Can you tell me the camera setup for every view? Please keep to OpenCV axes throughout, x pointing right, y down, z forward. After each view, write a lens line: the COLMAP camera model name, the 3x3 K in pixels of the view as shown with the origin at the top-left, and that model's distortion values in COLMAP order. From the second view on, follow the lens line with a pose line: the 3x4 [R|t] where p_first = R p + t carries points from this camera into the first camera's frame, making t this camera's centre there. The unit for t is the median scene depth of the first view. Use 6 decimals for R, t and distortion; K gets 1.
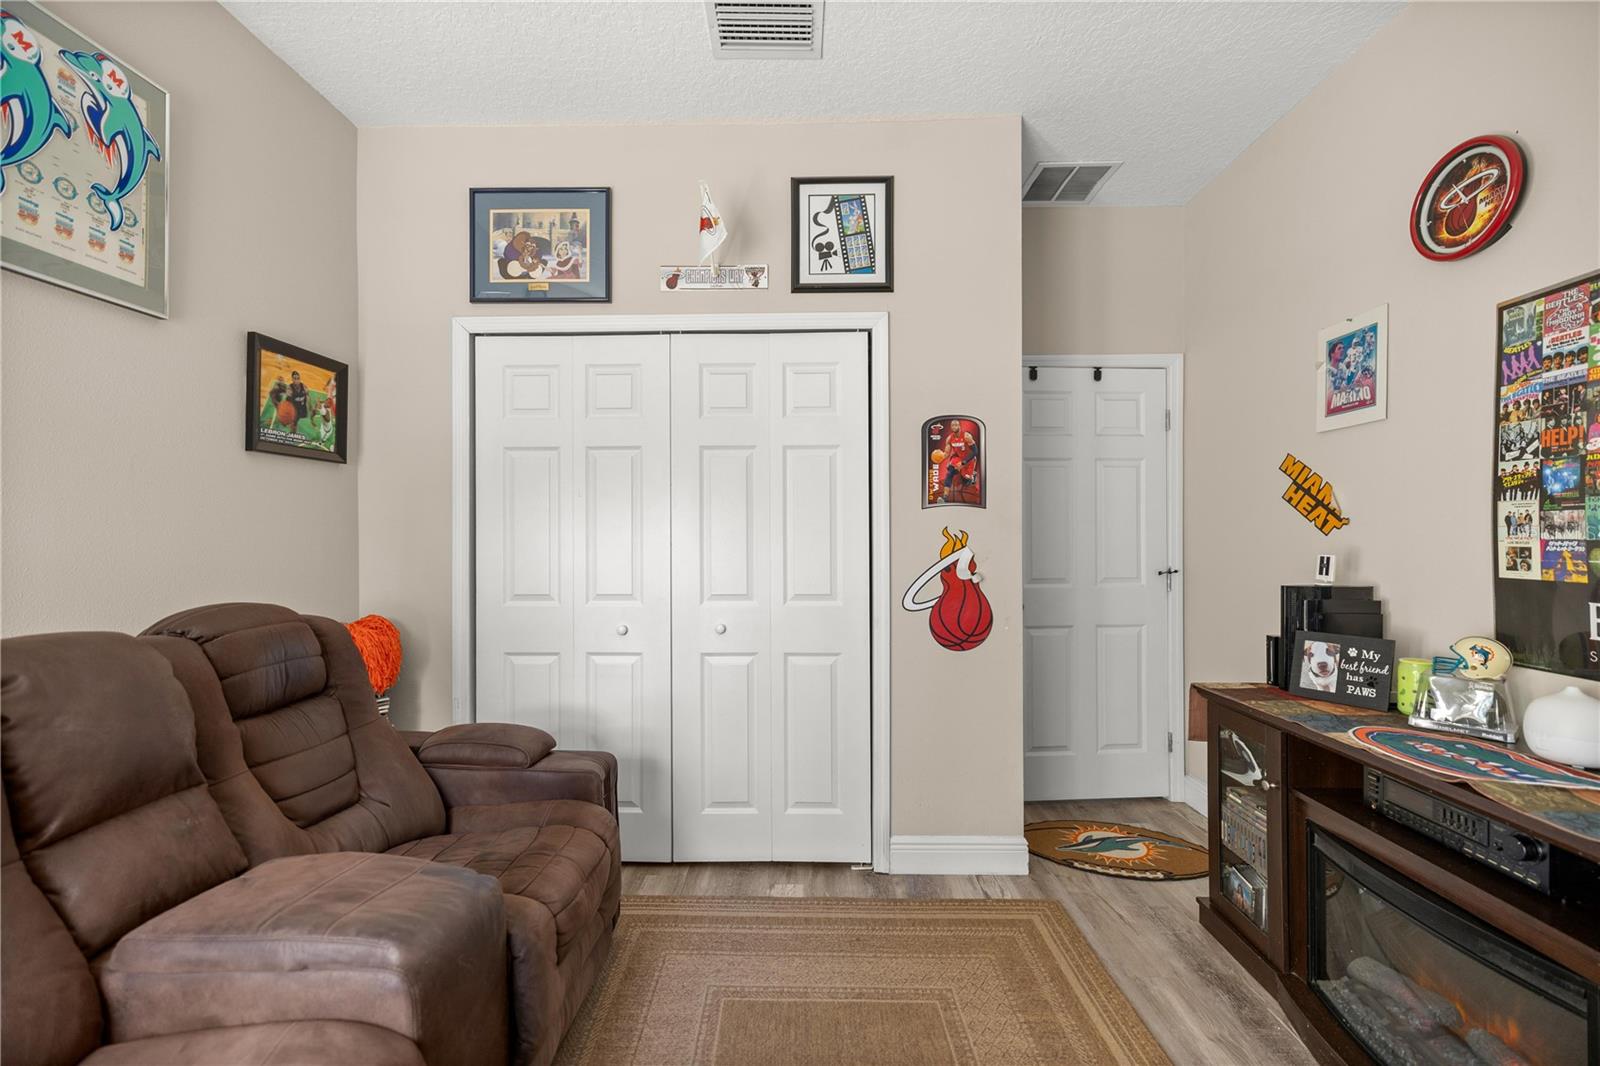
lens RADIAL K [[675.6, 0, 800.4], [0, 675.6, 544.1], [0, 0, 1]] dist [-0.001710, -0.000212]
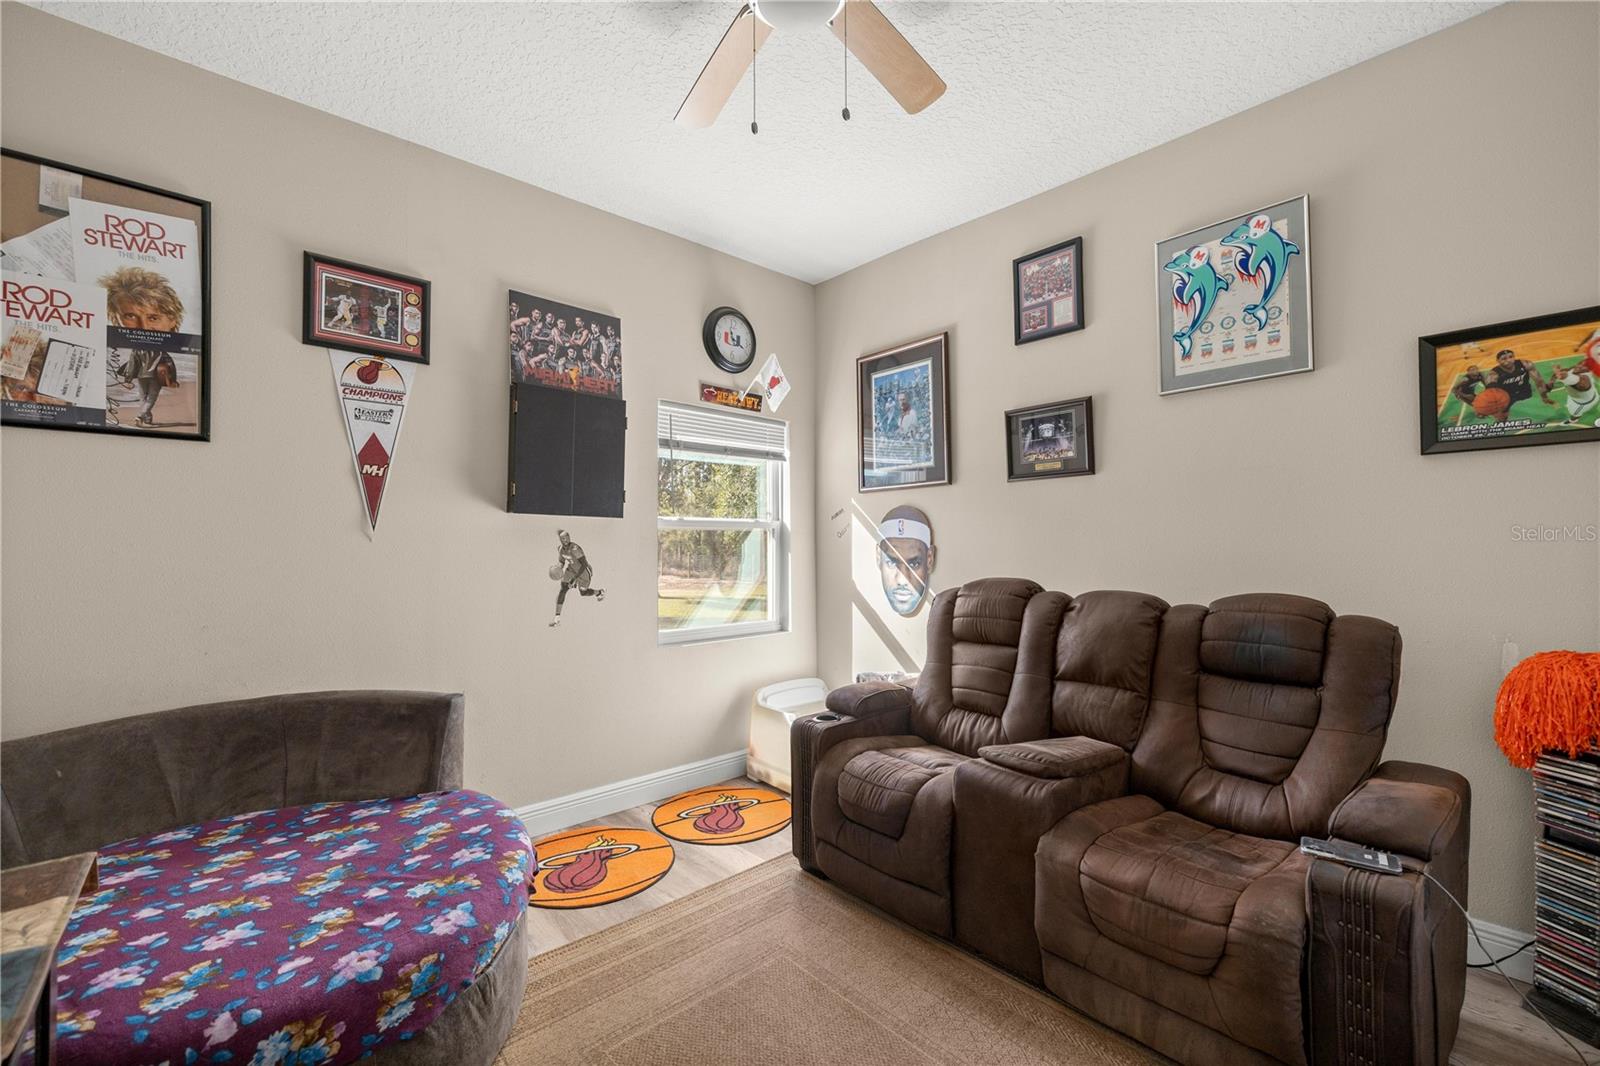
lens RADIAL K [[675.6, 0, 796.9], [0, 675.6, 527.6], [0, 0, 1]] dist [-0.001710, -0.000212]
pose [[-0.732221, -0.005157, -0.681048, 0.671786], [0.001336, 0.999959, -0.009008, -0.026997], [0.681066, -0.007506, -0.732184, 1.330950]]
